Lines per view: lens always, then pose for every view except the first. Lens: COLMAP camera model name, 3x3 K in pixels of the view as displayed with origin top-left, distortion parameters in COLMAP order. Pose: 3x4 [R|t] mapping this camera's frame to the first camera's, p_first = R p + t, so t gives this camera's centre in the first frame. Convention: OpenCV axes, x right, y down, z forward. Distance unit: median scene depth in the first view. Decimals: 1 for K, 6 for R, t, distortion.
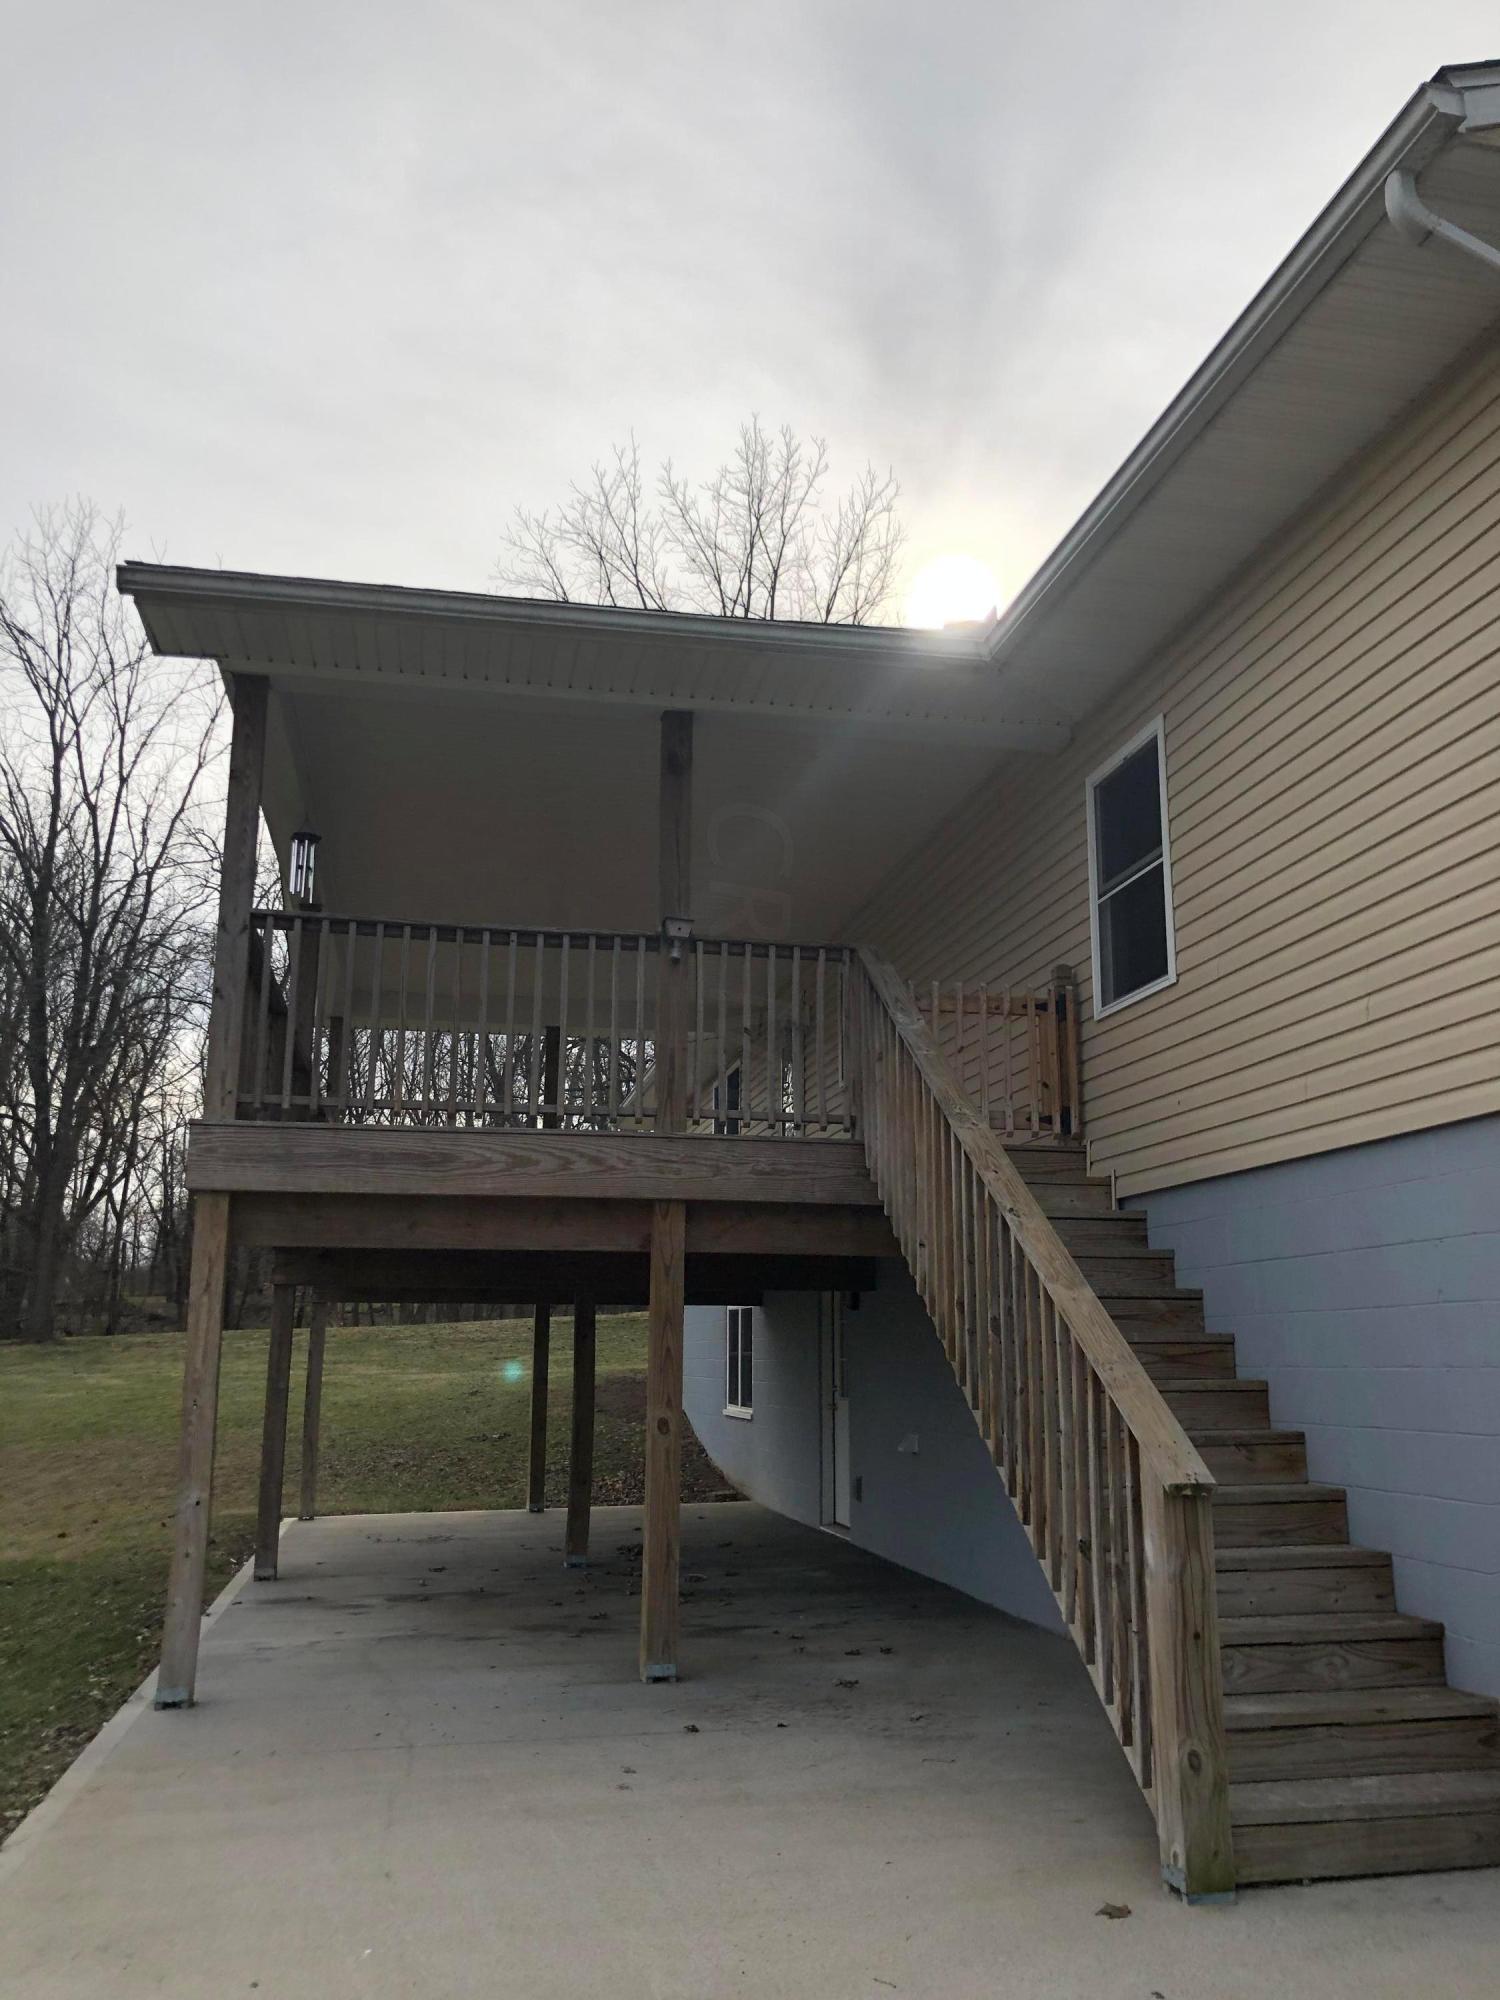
lens RADIAL K [[1627.3, 0, 752.8], [0, 1627.3, 1038.7], [0, 0, 1]] dist [-0.001085, -0.002384]
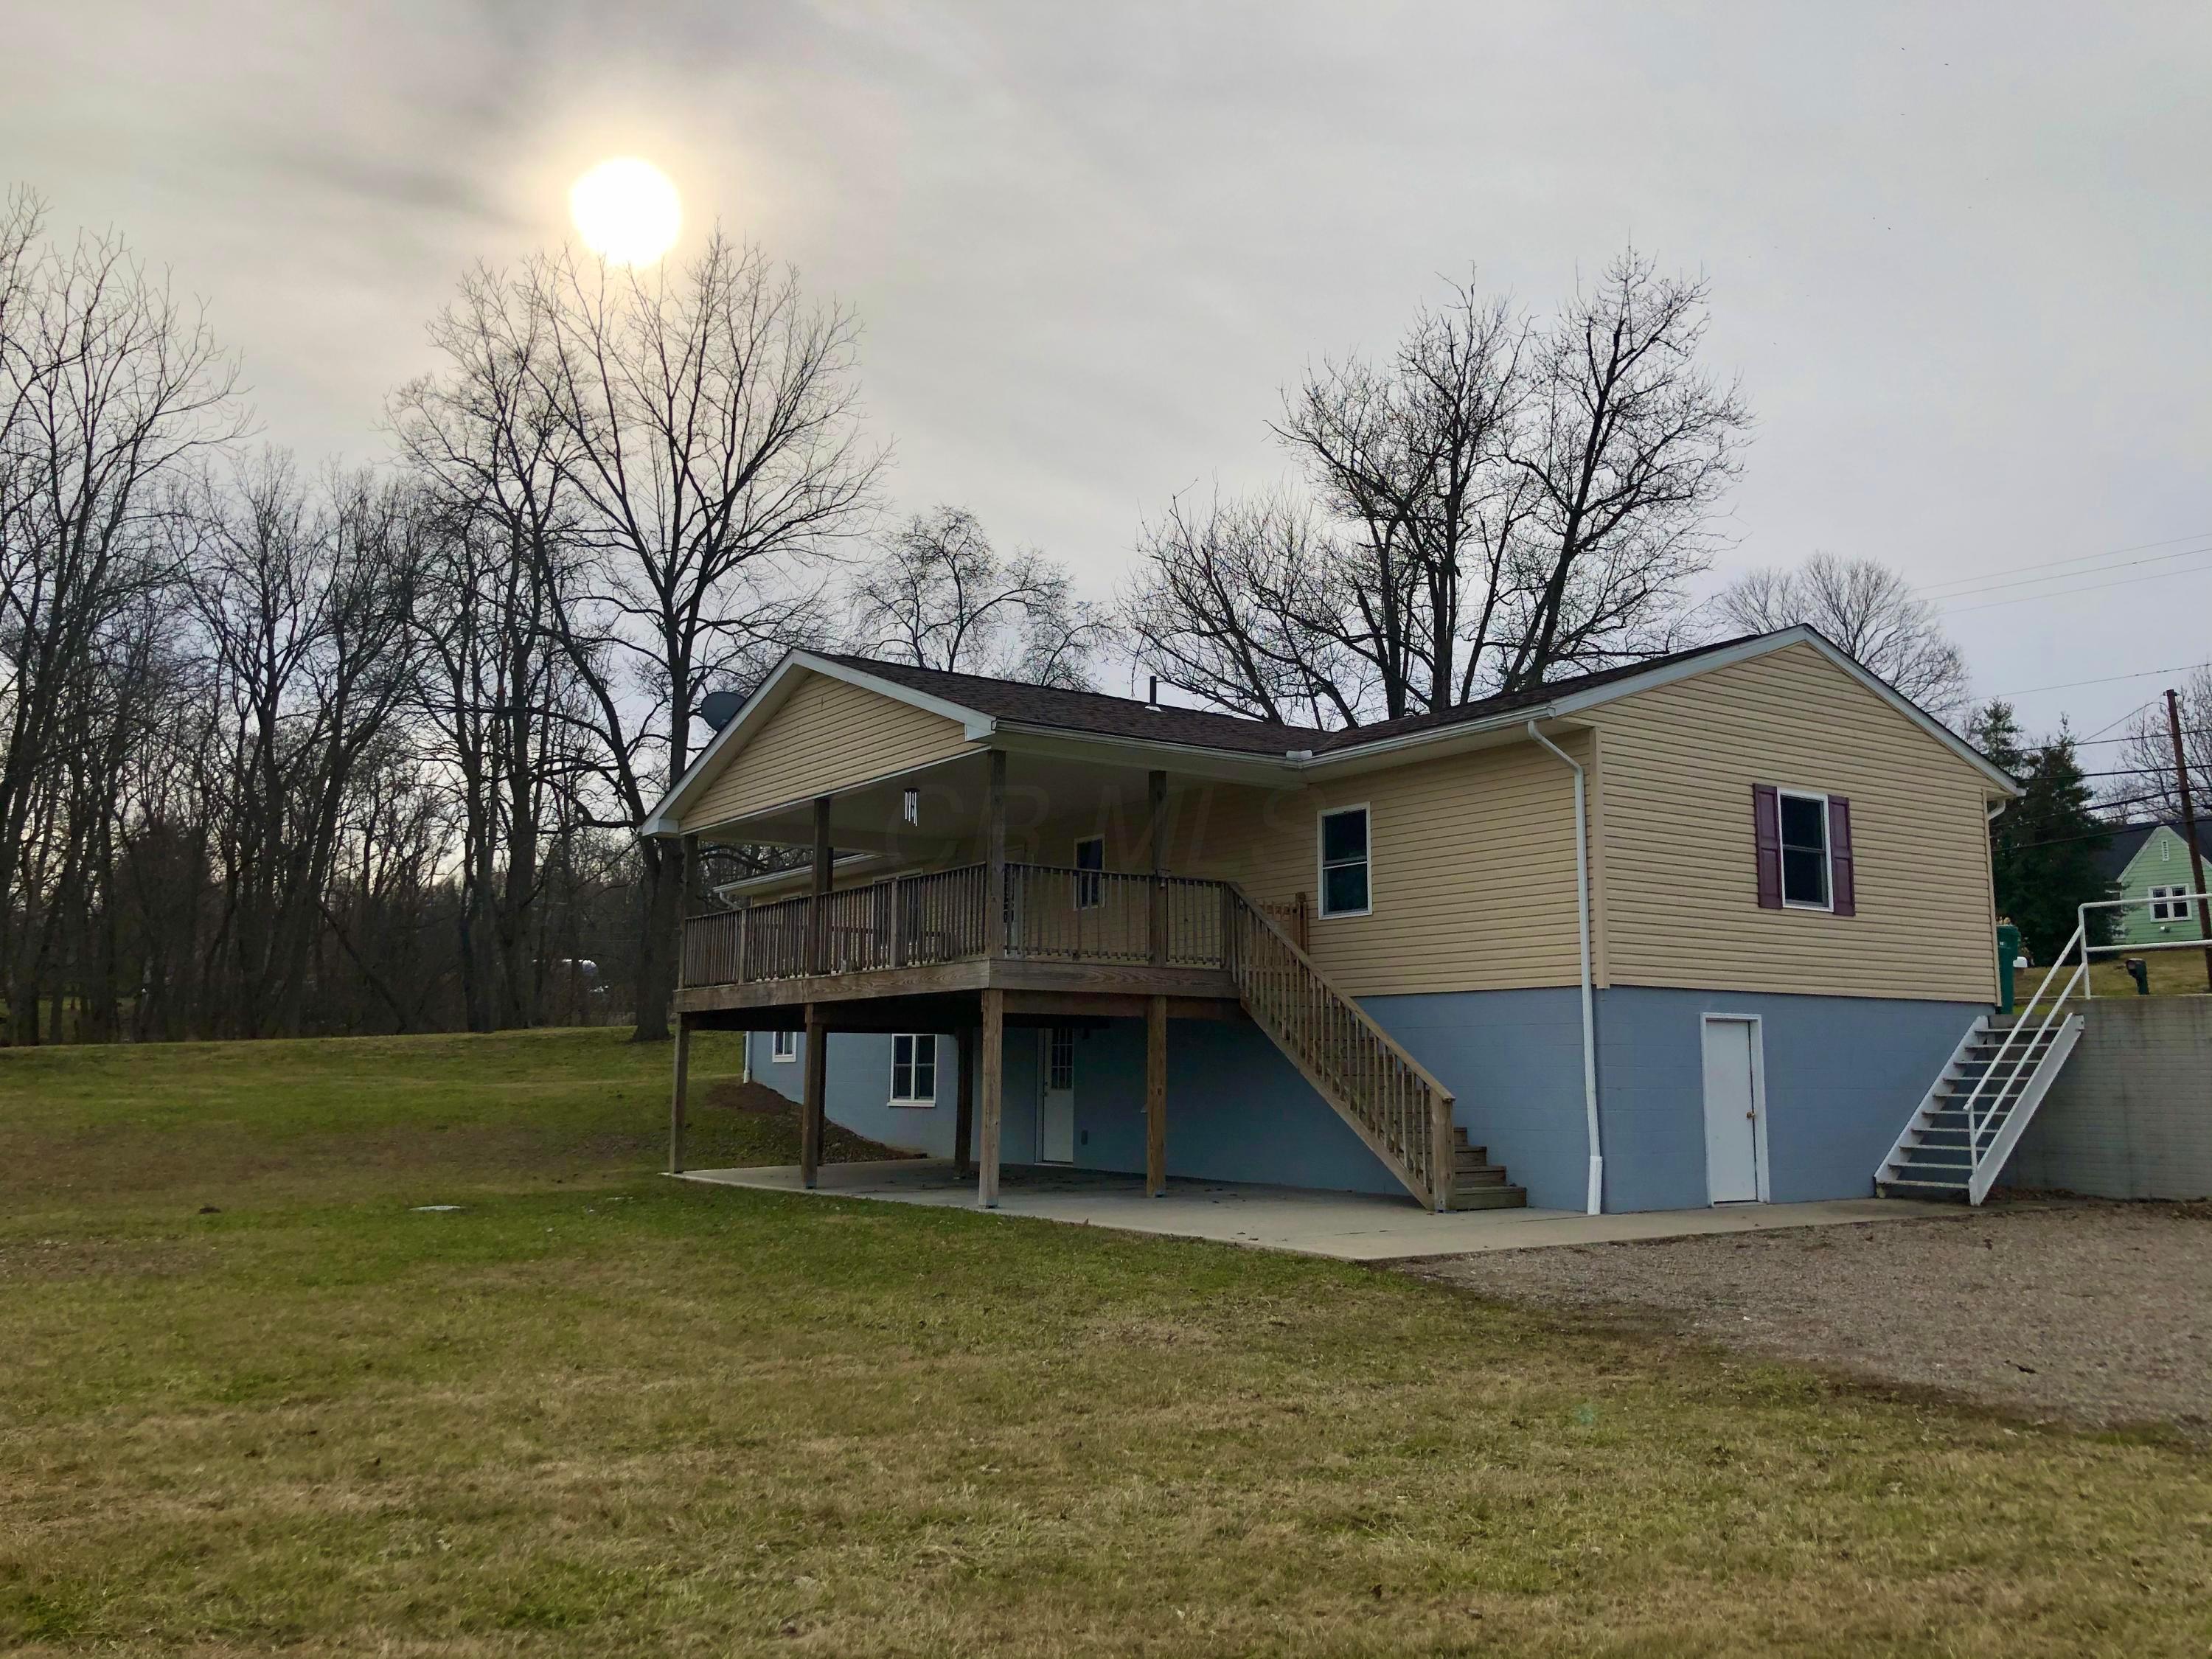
lens RADIAL K [[1799.8, 0, 1106.0], [0, 1799.8, 829.5], [0, 0, 1]] dist [-0.001085, -0.002384]
pose [[0.920165, 0.060504, 0.386829, -1.085111], [-0.080029, 0.996194, 0.034553, -0.208569], [-0.383266, -0.062751, 0.921504, -1.251206]]
